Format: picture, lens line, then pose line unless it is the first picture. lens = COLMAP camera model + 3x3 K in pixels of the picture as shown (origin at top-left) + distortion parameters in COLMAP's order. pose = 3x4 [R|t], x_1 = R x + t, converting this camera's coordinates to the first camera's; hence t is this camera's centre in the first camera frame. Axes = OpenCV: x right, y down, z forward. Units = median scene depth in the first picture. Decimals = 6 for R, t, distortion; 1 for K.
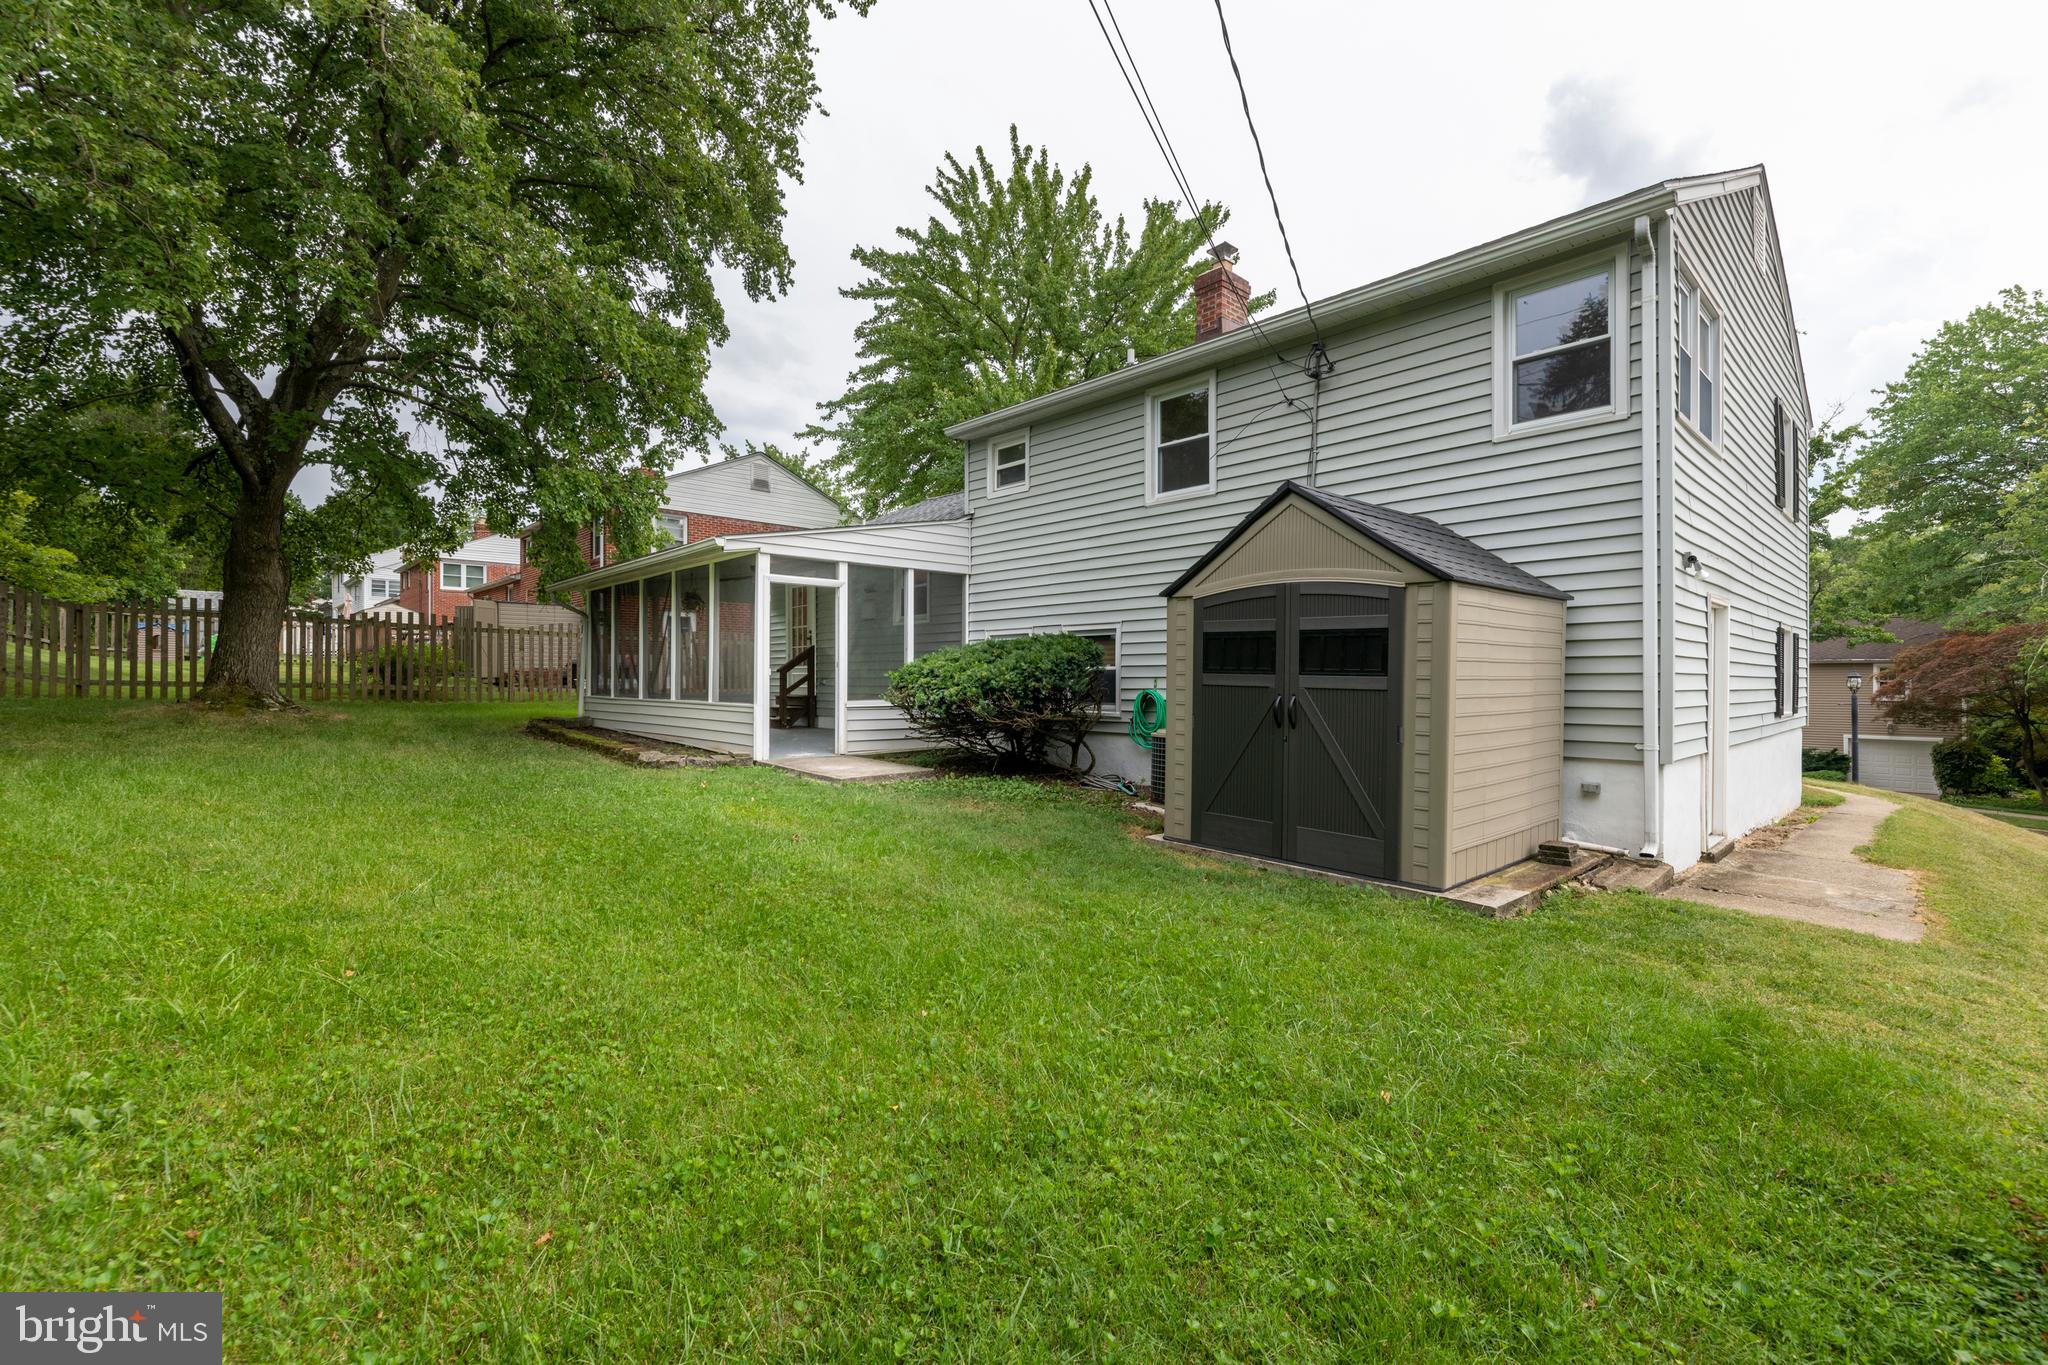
lens RADIAL K [[876.5, 0, 1026.2], [0, 876.5, 679.4], [0, 0, 1]] dist [0.000919, -0.001472]
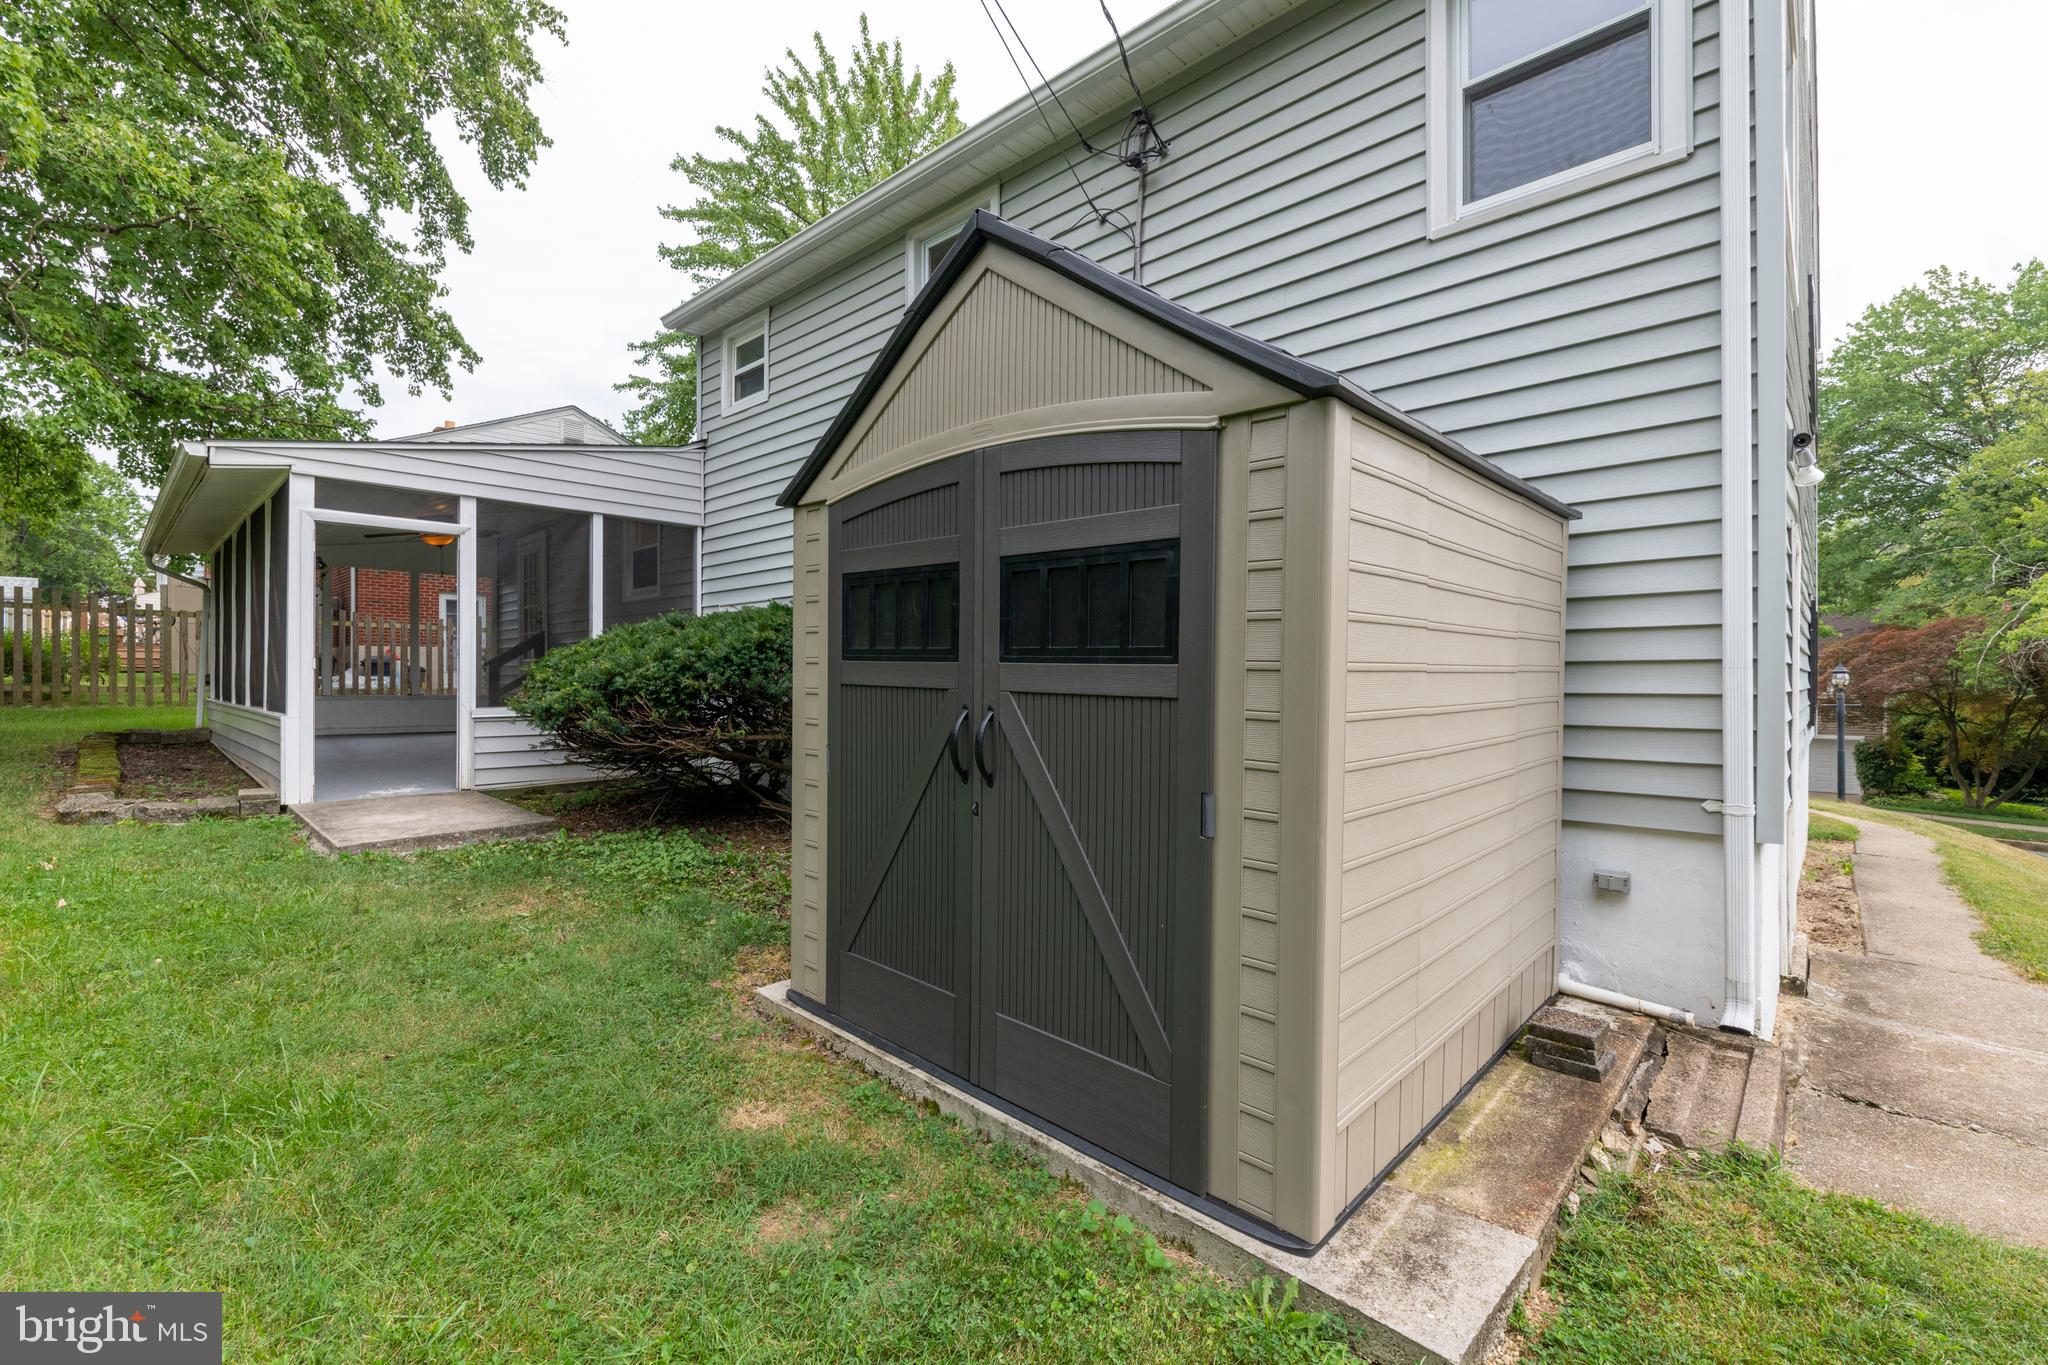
lens RADIAL K [[876.5, 0, 1021.9], [0, 876.5, 681.3], [0, 0, 1]] dist [0.000919, -0.001472]
pose [[0.997545, -0.001132, 0.070024, 0.145614], [0.000777, 0.999987, 0.005104, 0.001244], [-0.070028, -0.005037, 0.997532, 0.284823]]
